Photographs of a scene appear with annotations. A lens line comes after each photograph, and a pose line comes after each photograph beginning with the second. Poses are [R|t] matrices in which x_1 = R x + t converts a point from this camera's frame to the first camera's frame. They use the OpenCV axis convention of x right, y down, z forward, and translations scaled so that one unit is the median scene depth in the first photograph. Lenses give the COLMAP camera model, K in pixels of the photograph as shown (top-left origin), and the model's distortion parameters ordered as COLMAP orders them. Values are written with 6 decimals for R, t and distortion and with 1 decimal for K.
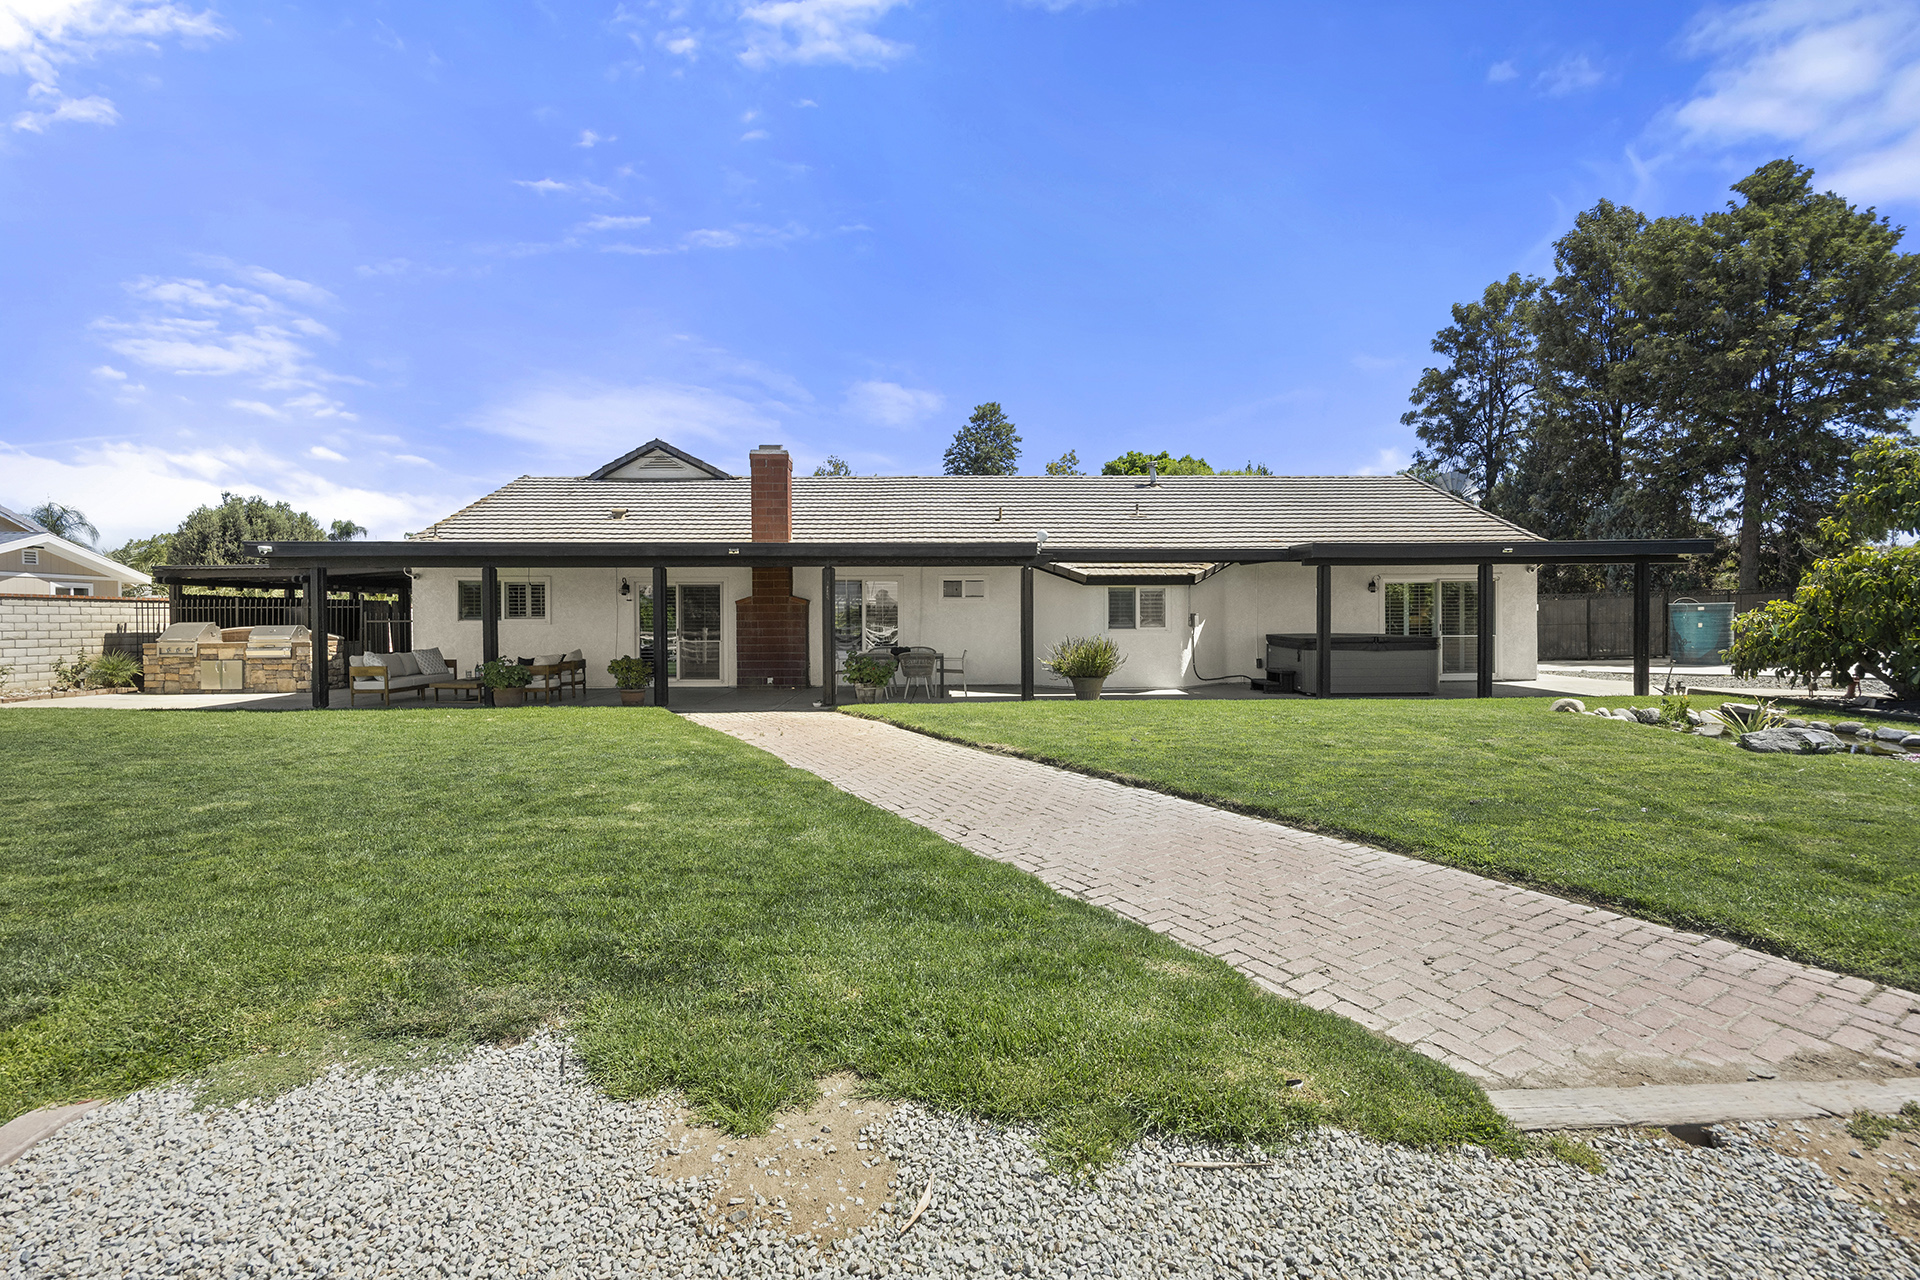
lens RADIAL K [[872.4, 0, 959.5], [0, 872.4, 620.9], [0, 0, 1]] dist [-0.002439, -0.000738]
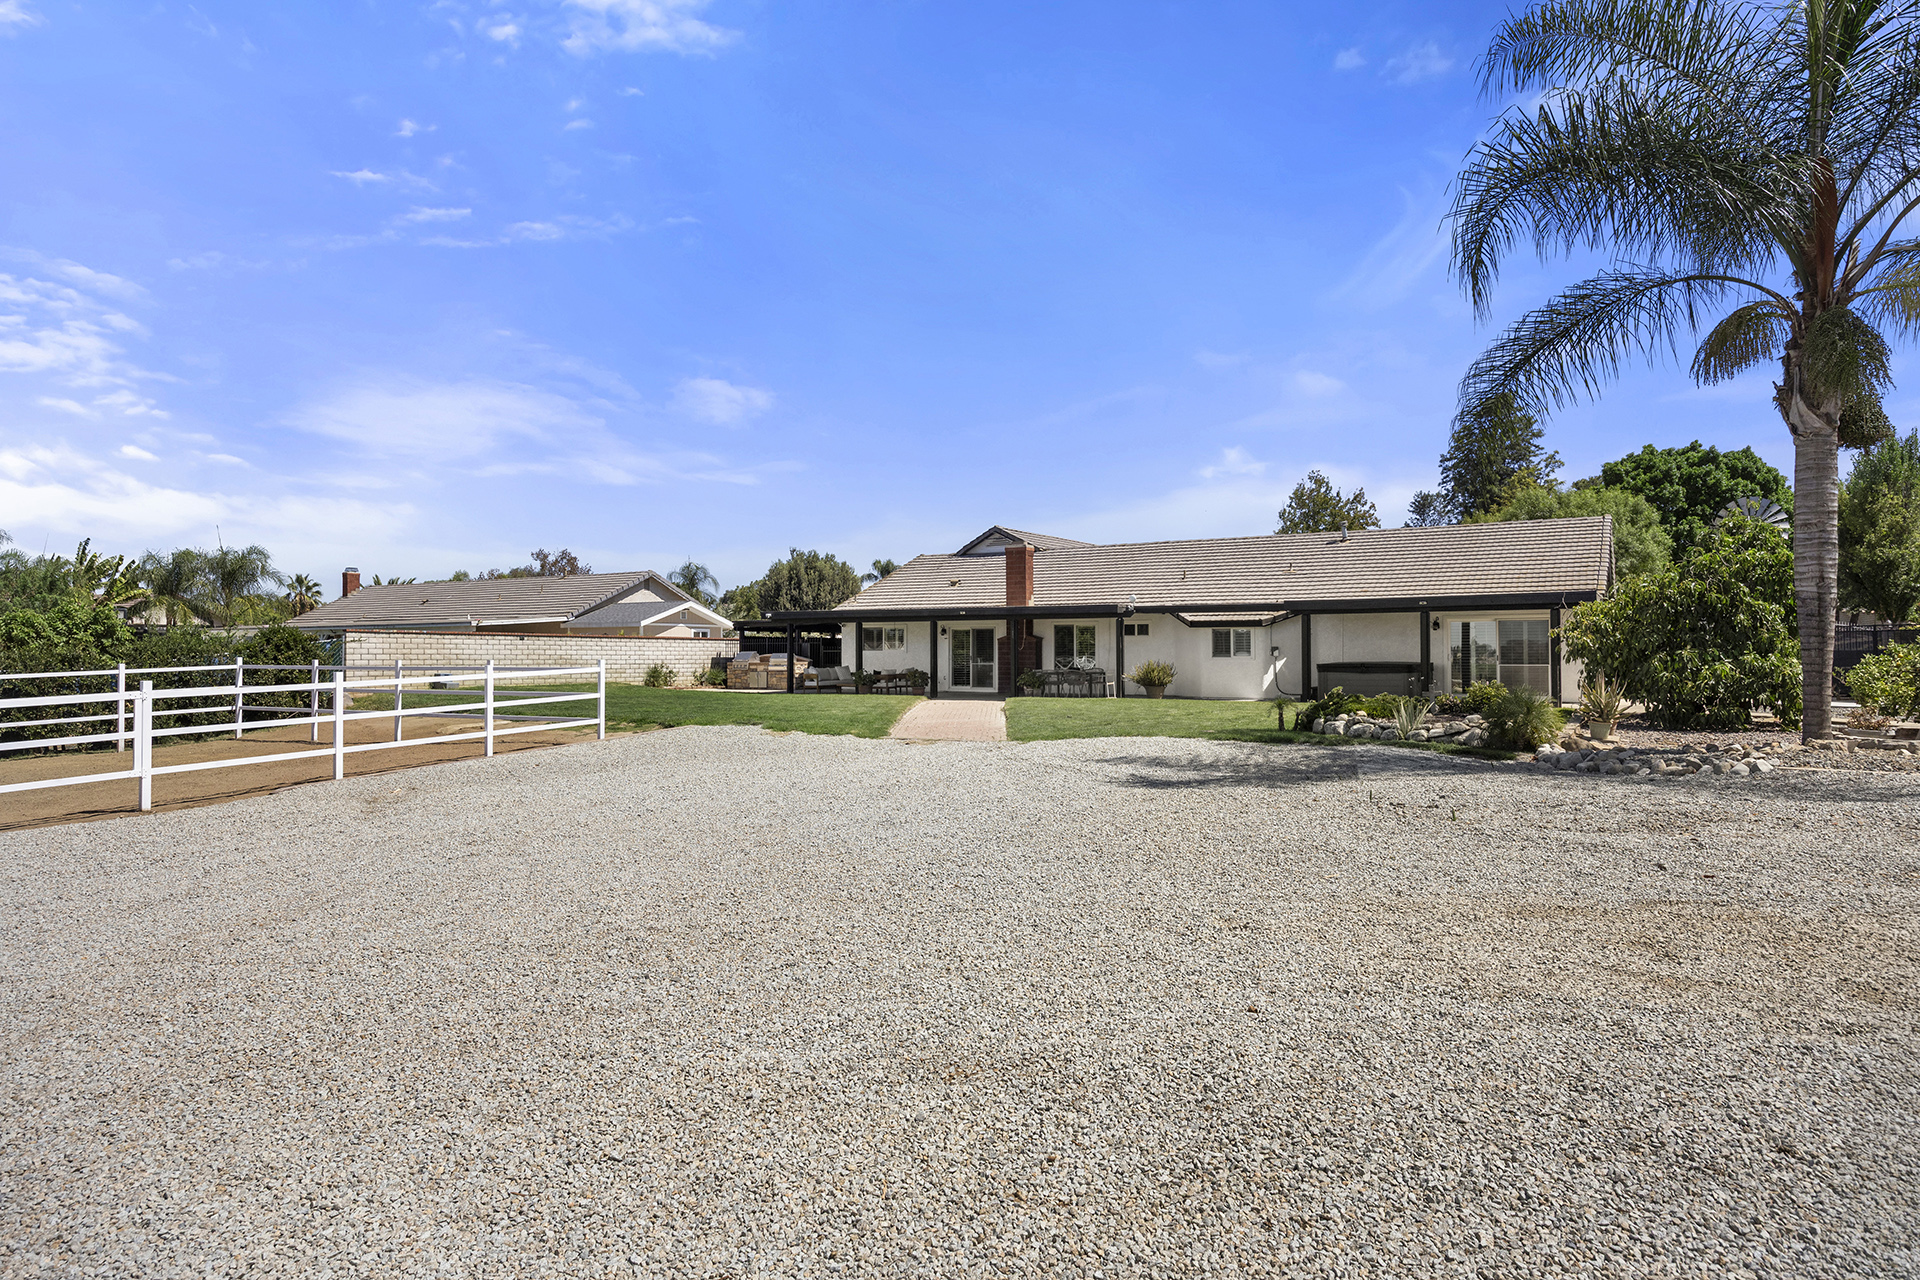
lens RADIAL K [[1110.1, 0, 957.7], [0, 1110.1, 607.3], [0, 0, 1]] dist [-0.006062, -0.001014]
pose [[0.842273, -0.018984, -0.538717, 0.751930], [-0.005128, 0.999052, -0.043223, 0.007521], [0.539027, 0.039168, 0.841377, -0.731689]]
